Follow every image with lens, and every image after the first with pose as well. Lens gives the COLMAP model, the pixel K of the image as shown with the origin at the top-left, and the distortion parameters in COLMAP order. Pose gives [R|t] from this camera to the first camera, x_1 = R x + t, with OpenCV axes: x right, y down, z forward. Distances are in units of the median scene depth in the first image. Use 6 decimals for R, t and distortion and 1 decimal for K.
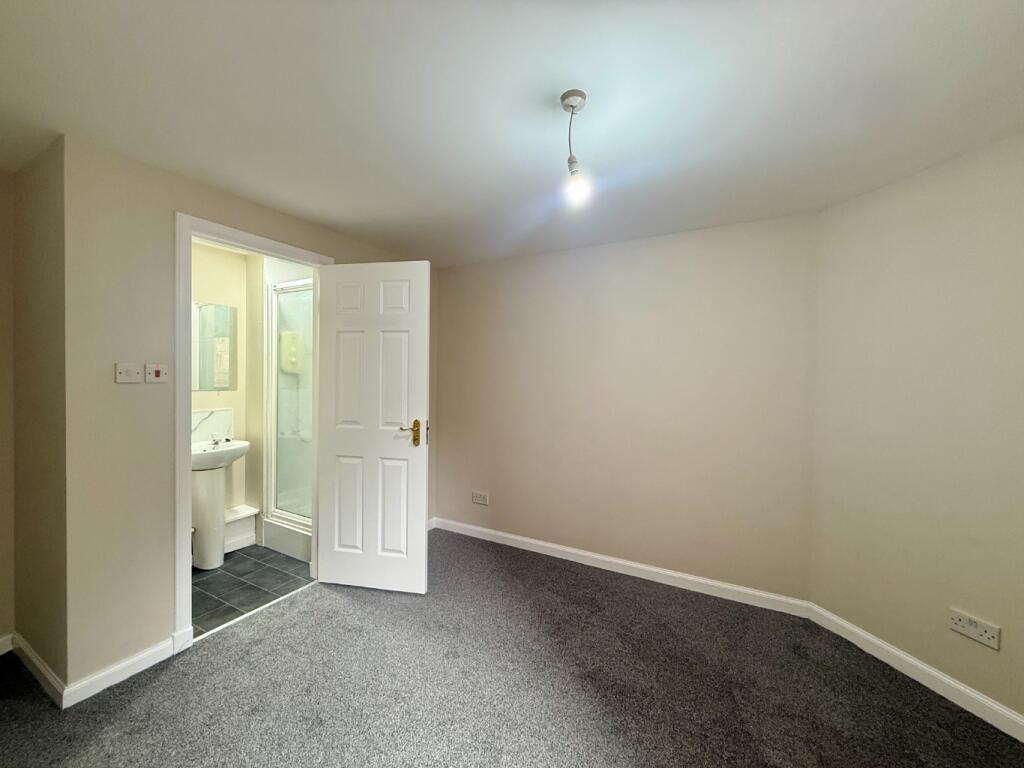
lens RADIAL K [[410.7, 0, 514.2], [0, 410.7, 374.7], [0, 0, 1]] dist [0.003555, 0.000110]
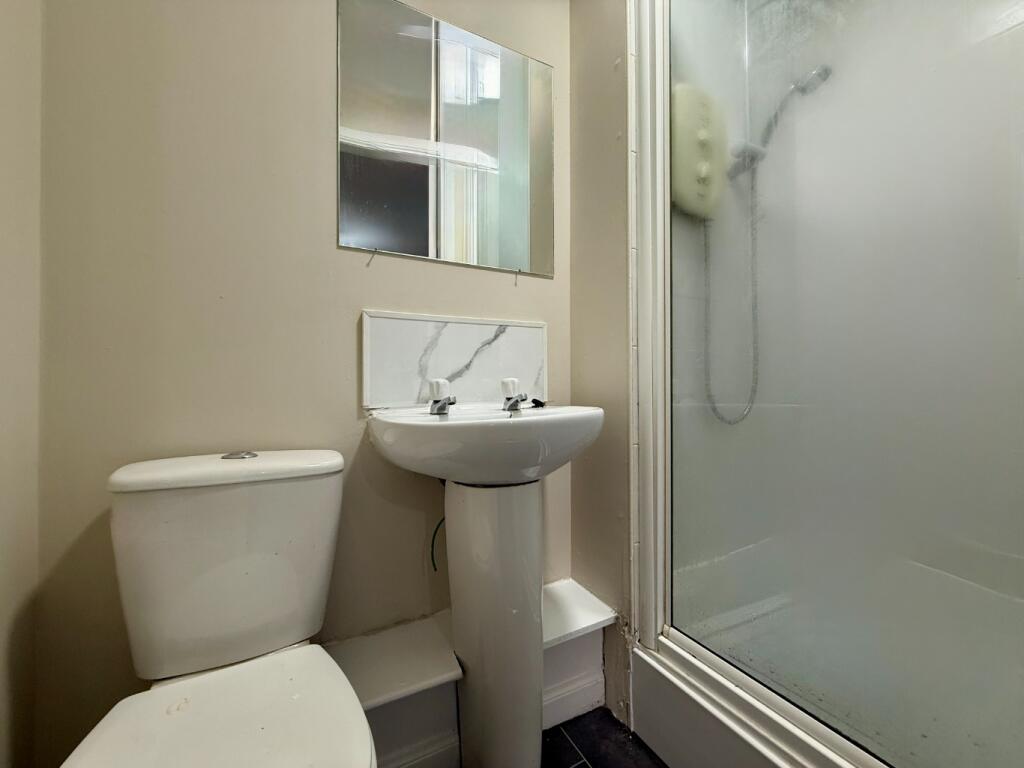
lens RADIAL K [[410.7, 0, 509.4], [0, 410.7, 386.6], [0, 0, 1]] dist [0.003555, 0.000110]
pose [[0.835401, -0.004227, -0.549625, -0.514202], [0.008648, 0.999948, 0.005455, 0.140678], [0.549573, -0.009310, 0.835394, 0.678726]]
